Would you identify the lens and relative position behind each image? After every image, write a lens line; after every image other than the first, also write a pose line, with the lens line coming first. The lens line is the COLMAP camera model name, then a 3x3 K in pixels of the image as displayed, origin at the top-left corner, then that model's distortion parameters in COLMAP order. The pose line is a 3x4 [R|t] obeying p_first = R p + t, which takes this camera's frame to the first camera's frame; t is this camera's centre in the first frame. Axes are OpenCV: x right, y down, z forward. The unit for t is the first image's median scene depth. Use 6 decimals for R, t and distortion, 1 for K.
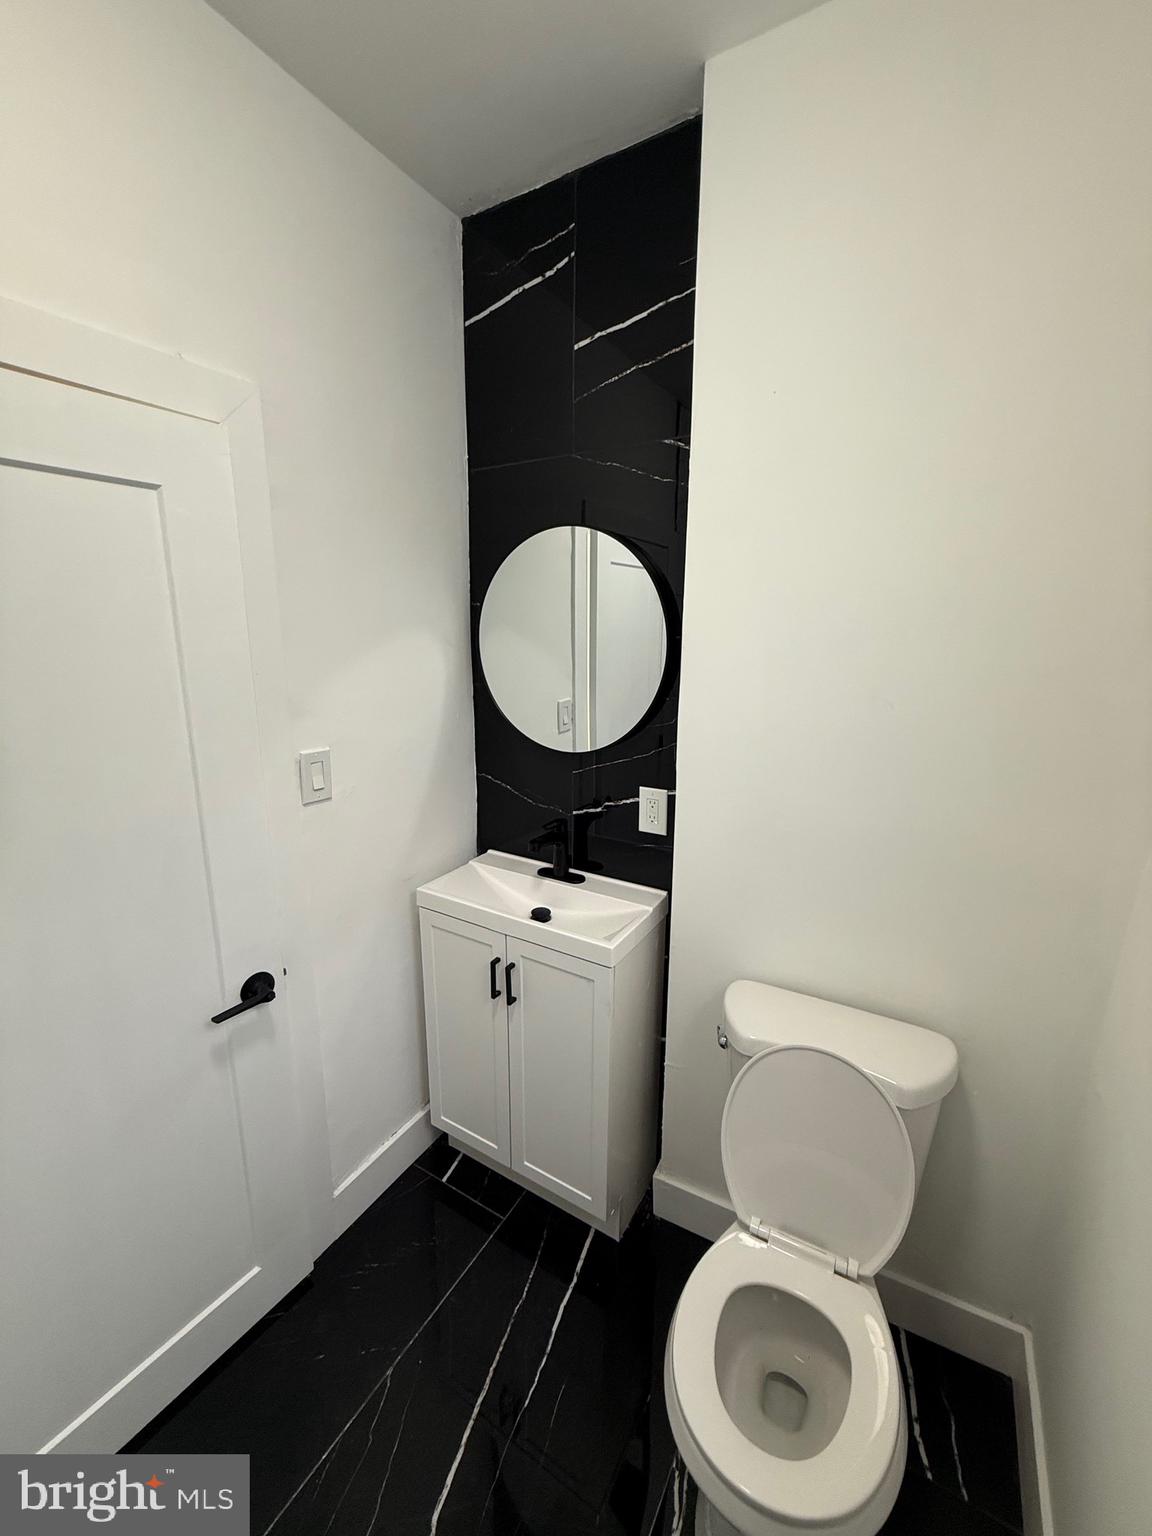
lens RADIAL K [[609.4, 0, 581.1], [0, 609.4, 769.0], [0, 0, 1]] dist [0.000657, -0.000270]
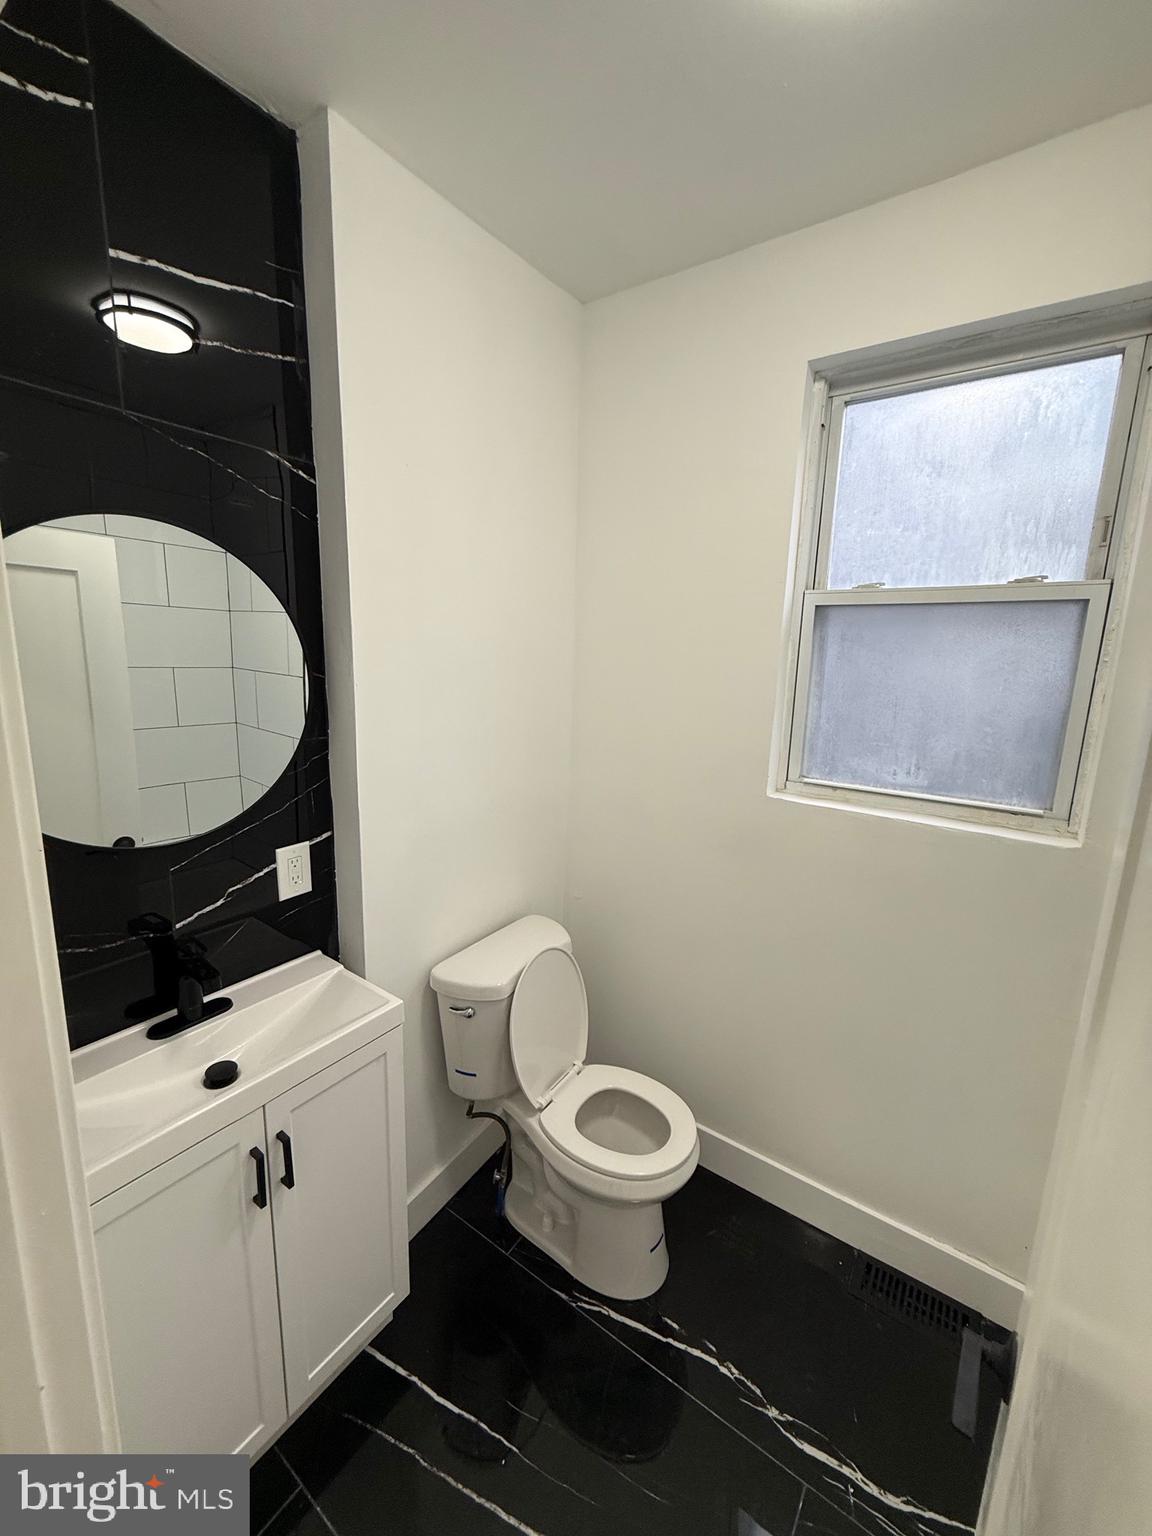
lens RADIAL K [[609.4, 0, 580.5], [0, 609.4, 763.6], [0, 0, 1]] dist [0.000657, -0.000270]
pose [[0.080182, -0.191058, 0.978298, -0.667137], [0.191360, 0.966153, 0.173002, -0.150724], [-0.978239, 0.173336, 0.114029, 0.469124]]
